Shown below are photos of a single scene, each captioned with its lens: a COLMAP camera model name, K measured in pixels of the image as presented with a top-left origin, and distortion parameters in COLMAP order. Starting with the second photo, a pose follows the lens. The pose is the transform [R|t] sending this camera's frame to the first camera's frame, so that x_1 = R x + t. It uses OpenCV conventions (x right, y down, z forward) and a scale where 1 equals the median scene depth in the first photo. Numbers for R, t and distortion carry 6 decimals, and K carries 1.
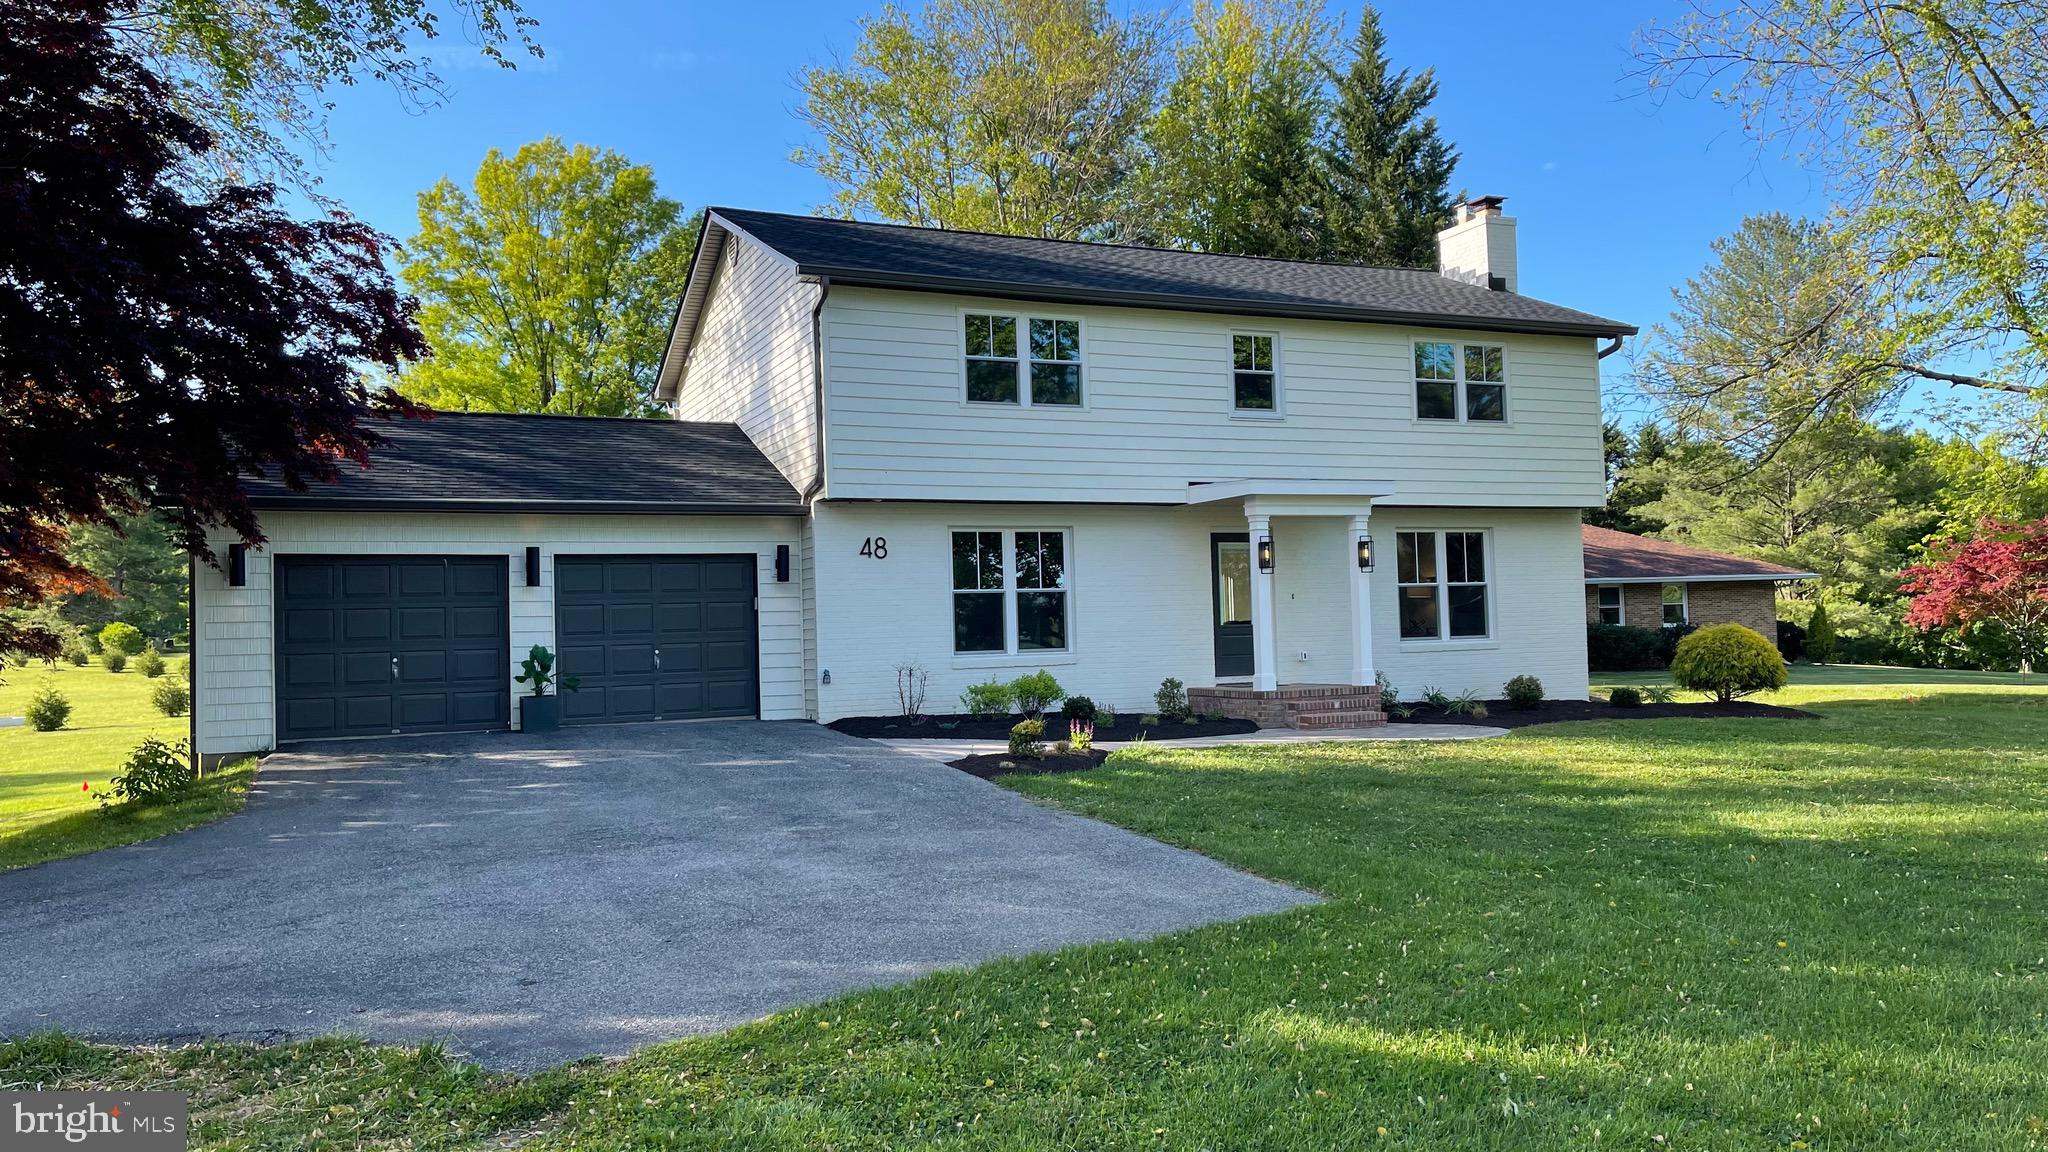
lens RADIAL K [[1559.5, 0, 1024.0], [0, 1559.5, 576.0], [0, 0, 1]] dist [0.039580, 0.001725]
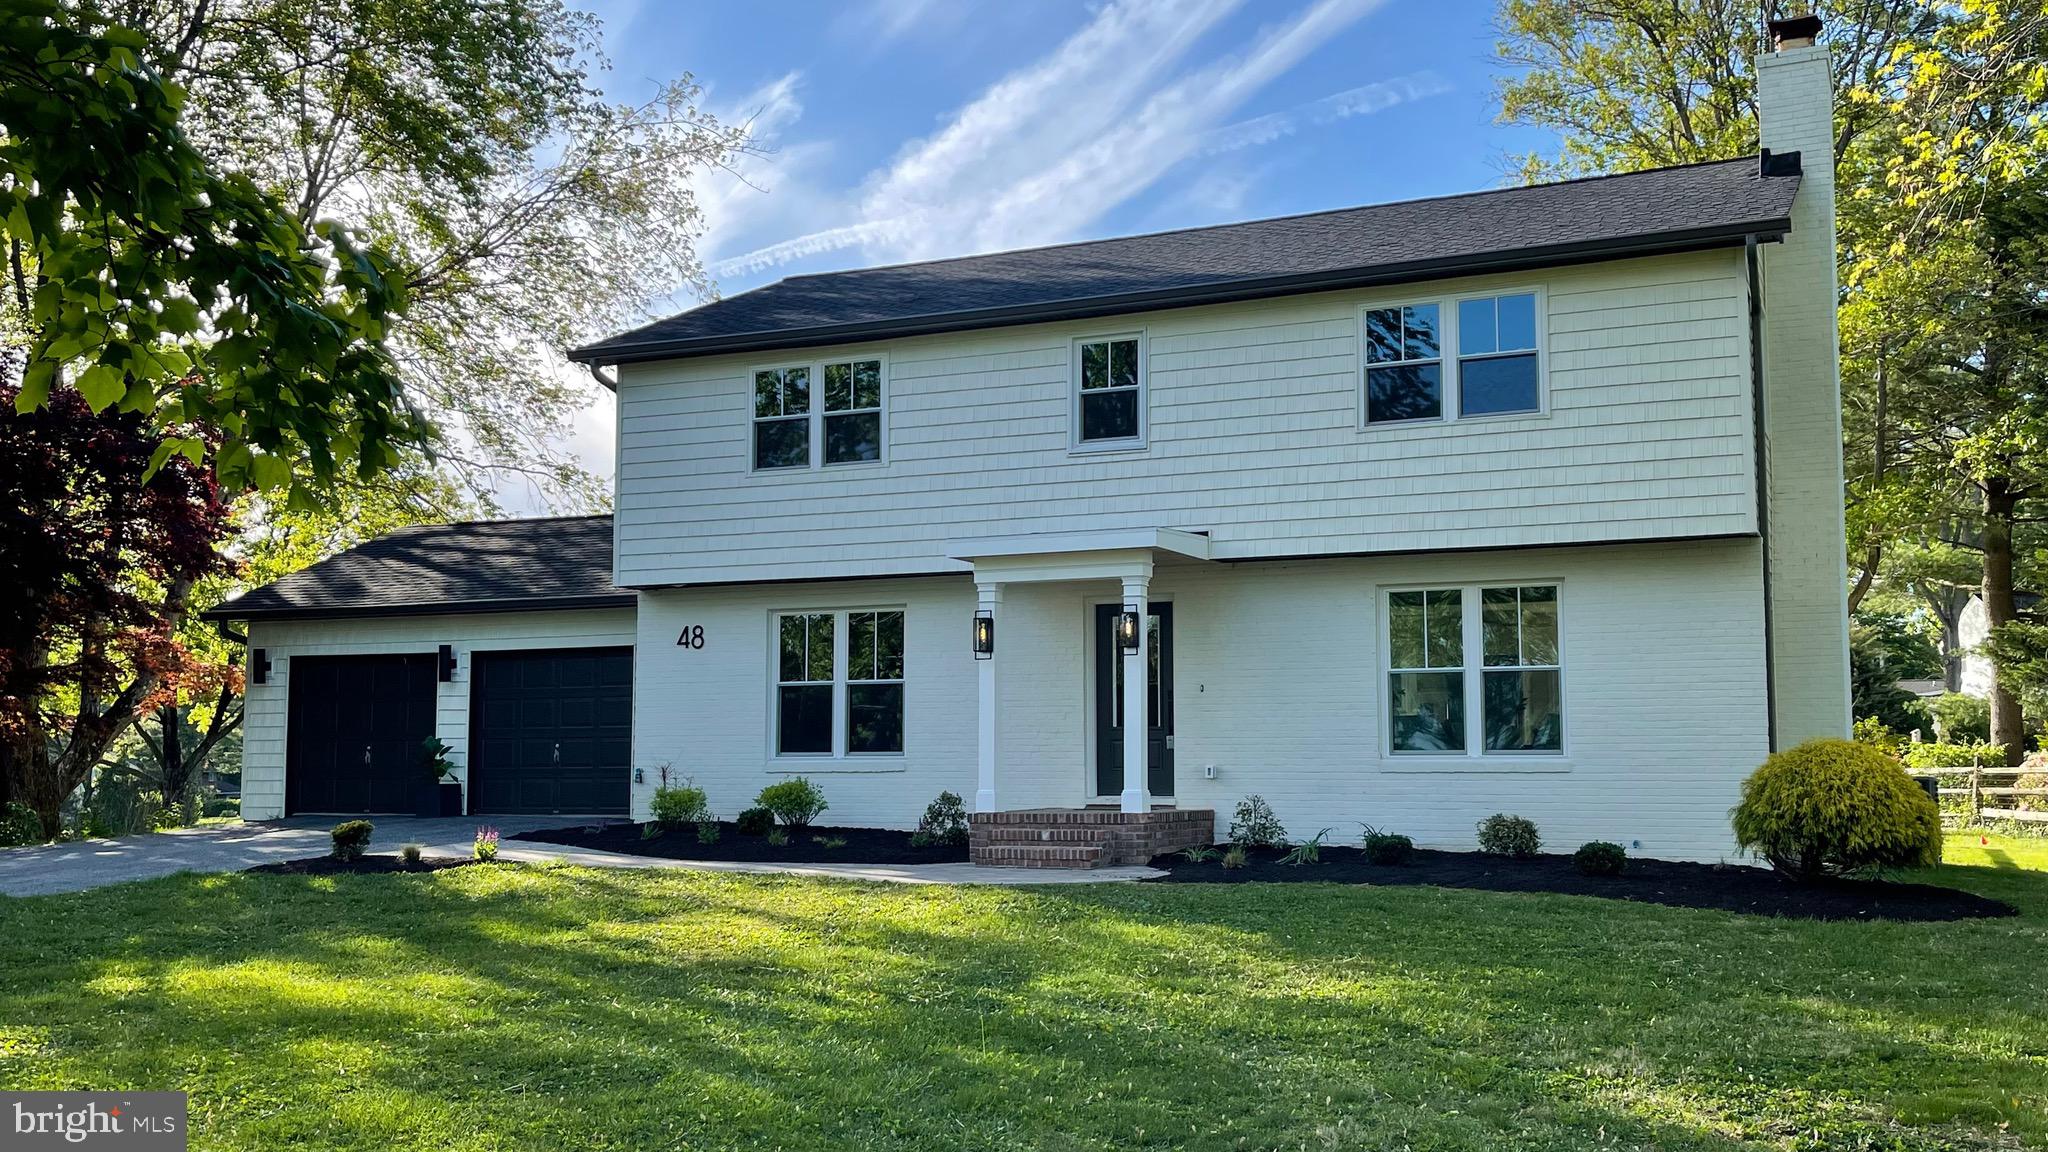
lens RADIAL K [[1873.1, 0, 1024.0], [0, 1873.1, 576.0], [0, 0, 1]] dist [0.031722, 0.000047]
pose [[0.677836, -0.041588, -0.734036, 0.824070], [0.019279, 0.999061, -0.038800, -0.007165], [0.734960, 0.012149, 0.678001, 0.380785]]
